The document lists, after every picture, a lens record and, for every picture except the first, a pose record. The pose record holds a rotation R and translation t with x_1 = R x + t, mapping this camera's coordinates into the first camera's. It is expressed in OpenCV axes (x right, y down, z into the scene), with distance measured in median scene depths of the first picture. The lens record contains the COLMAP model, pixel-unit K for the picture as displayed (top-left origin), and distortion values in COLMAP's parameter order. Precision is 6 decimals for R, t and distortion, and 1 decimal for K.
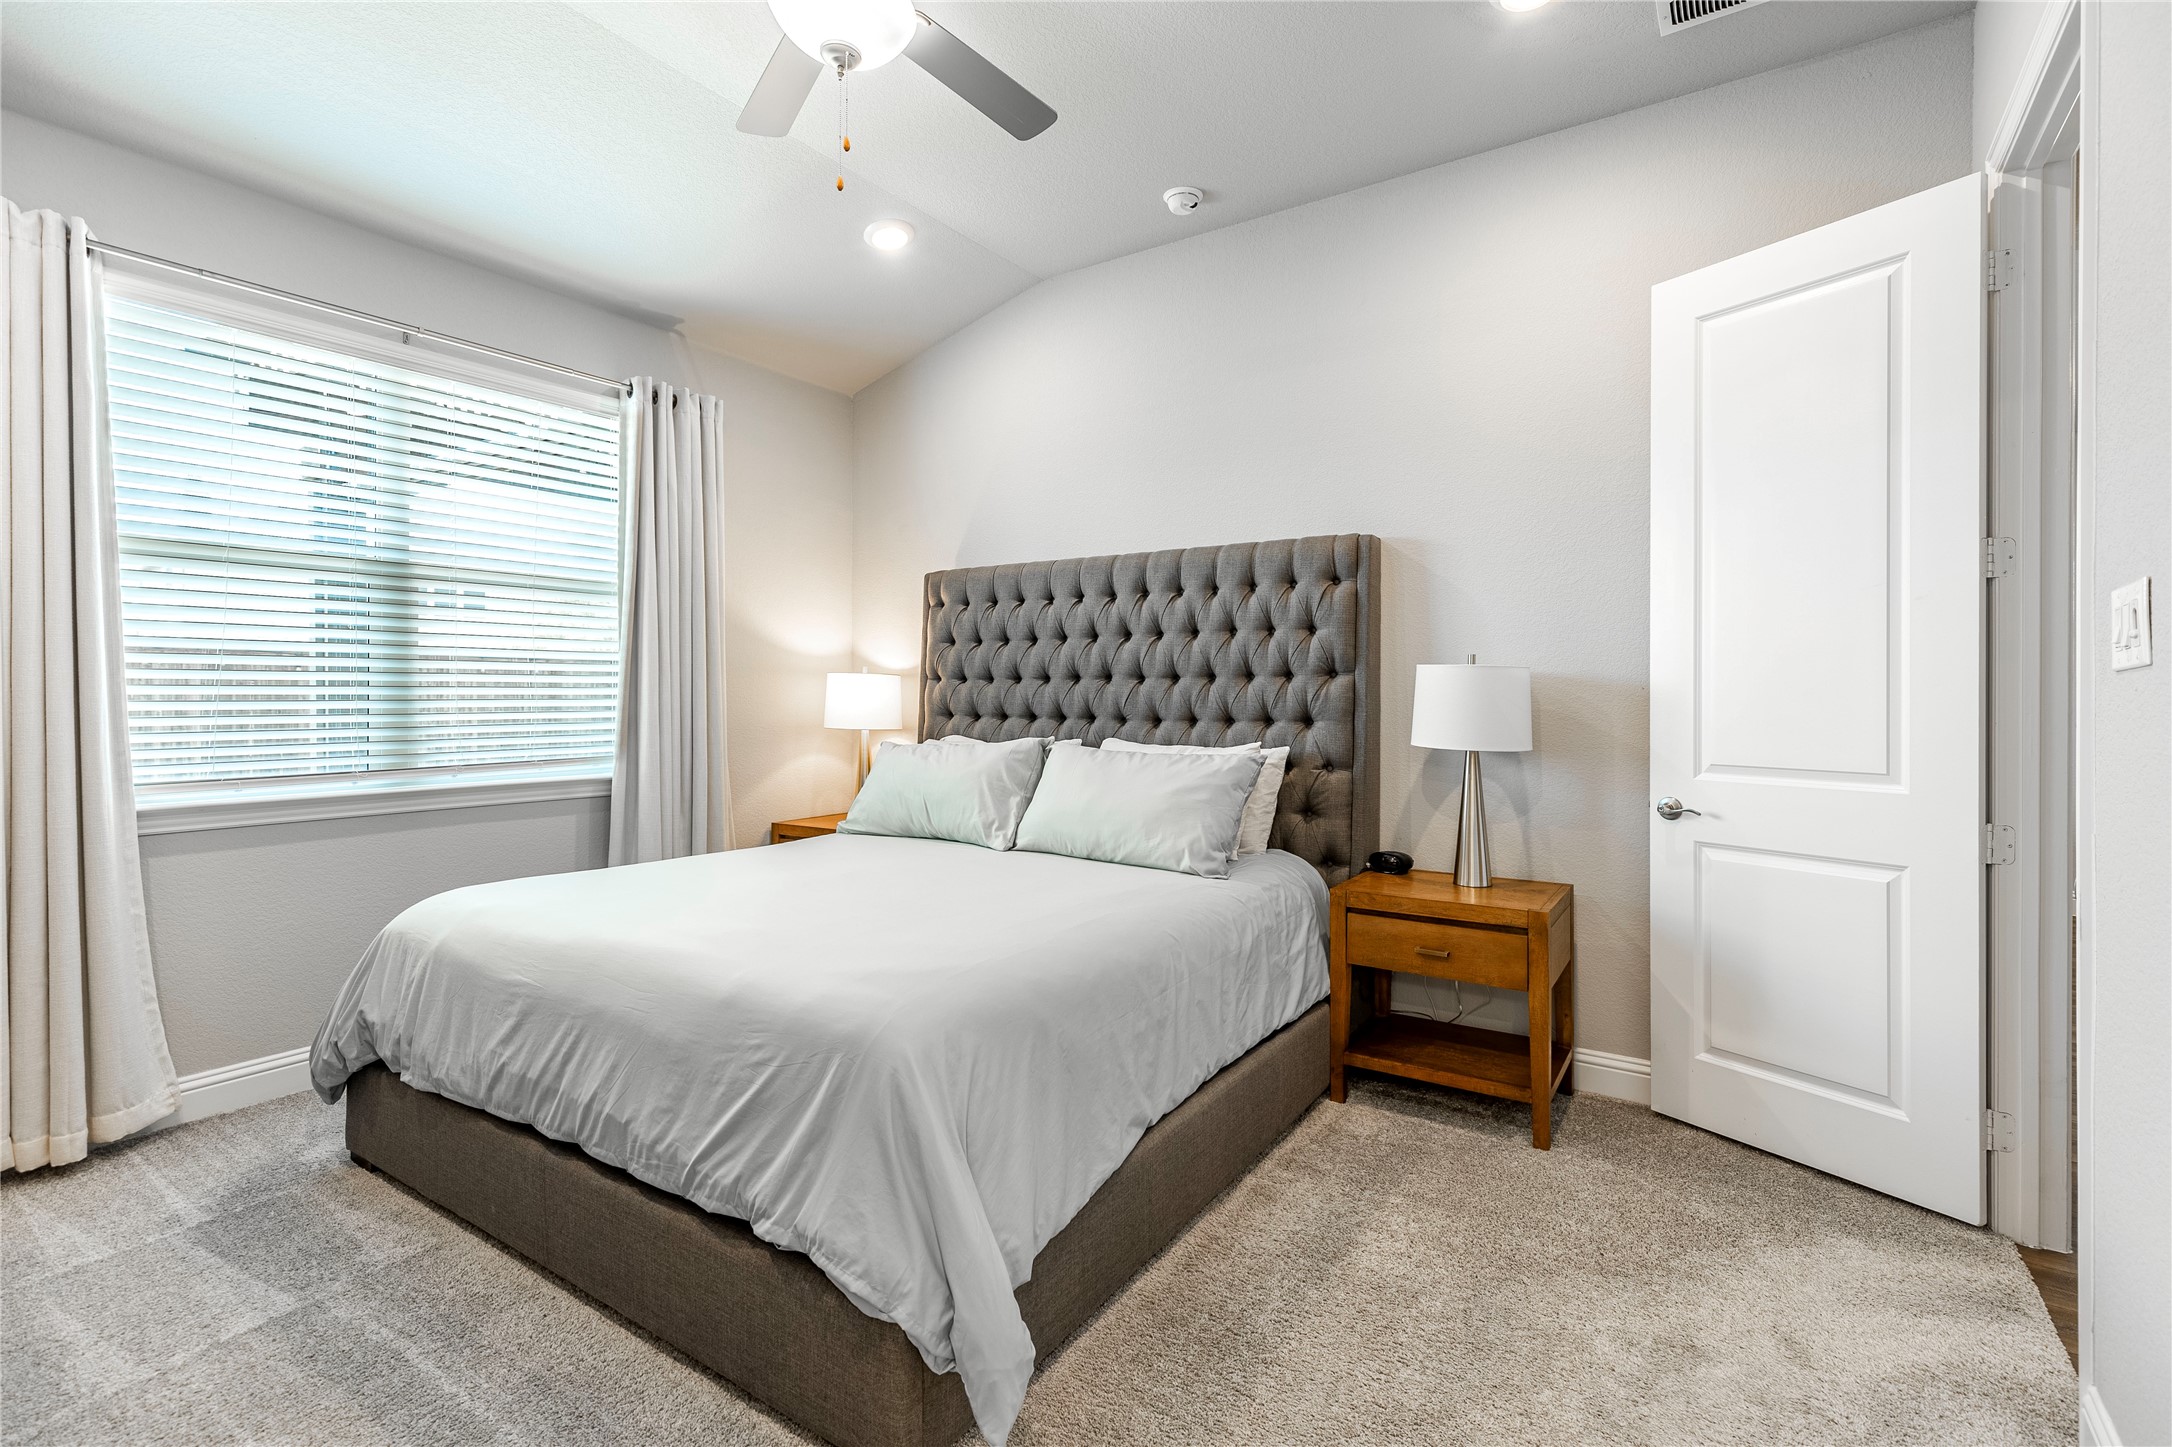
lens RADIAL K [[1009.7, 0, 1086.0], [0, 1009.7, 723.5], [0, 0, 1]] dist [0.001417, -0.000342]
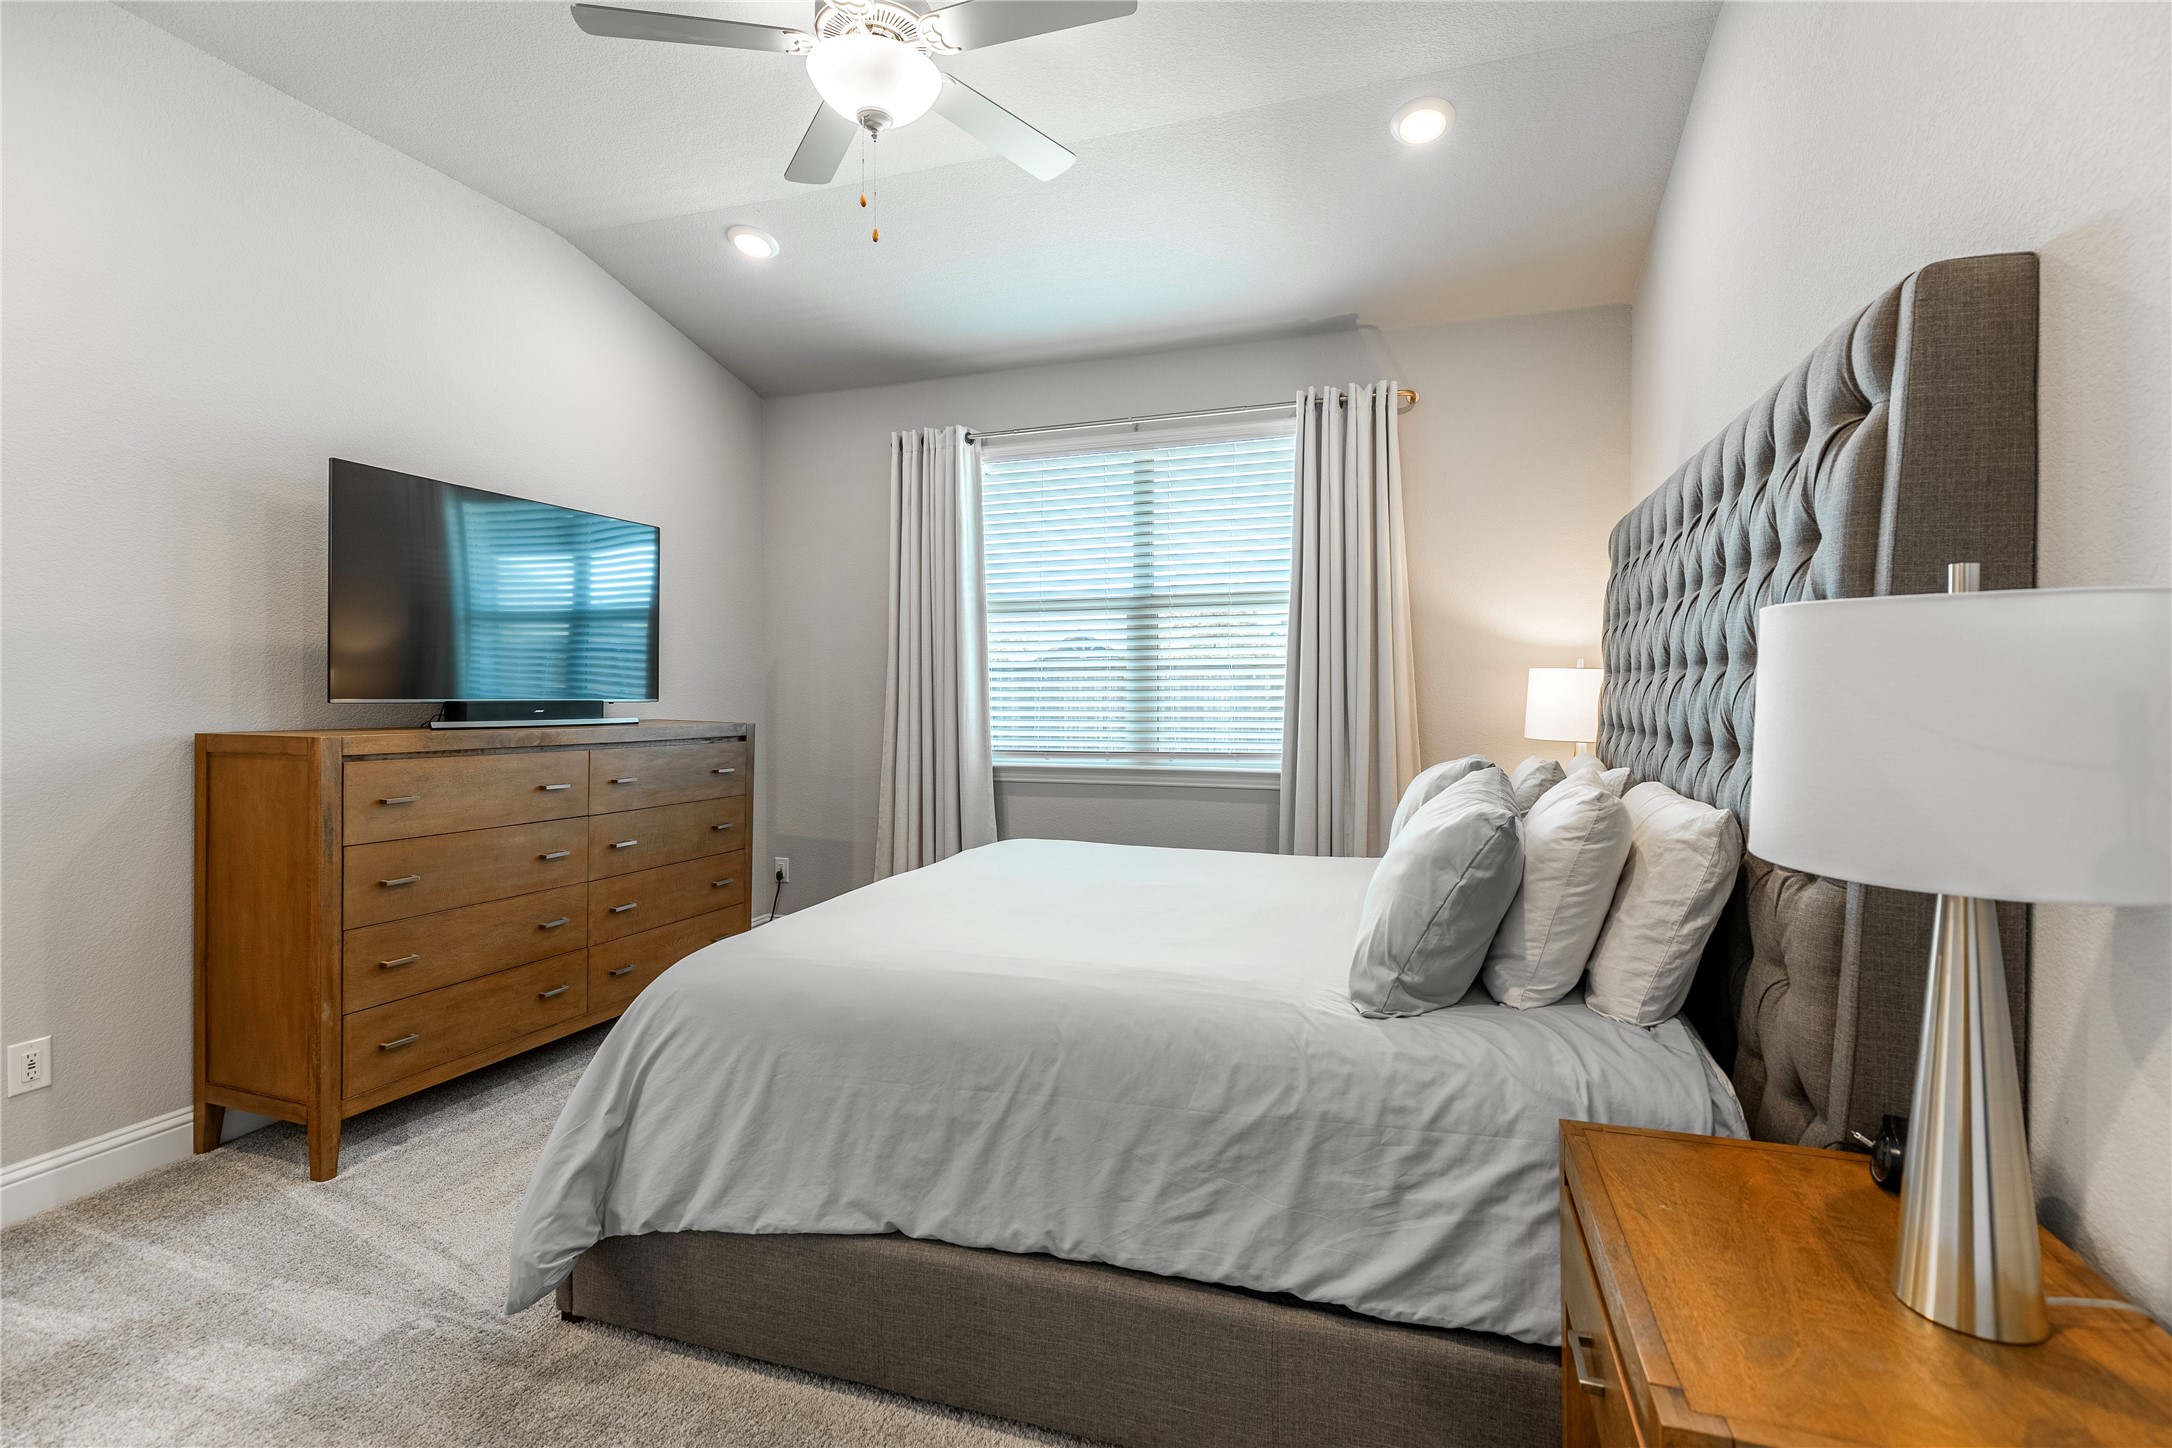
lens RADIAL K [[976.4, 0, 1089.2], [0, 976.4, 718.0], [0, 0, 1]] dist [-0.000333, -0.000120]
pose [[0.264012, 0.019830, -0.964315, 0.550595], [-0.027424, 0.999539, 0.013047, -0.015618], [0.964129, 0.023001, 0.264434, 0.609270]]
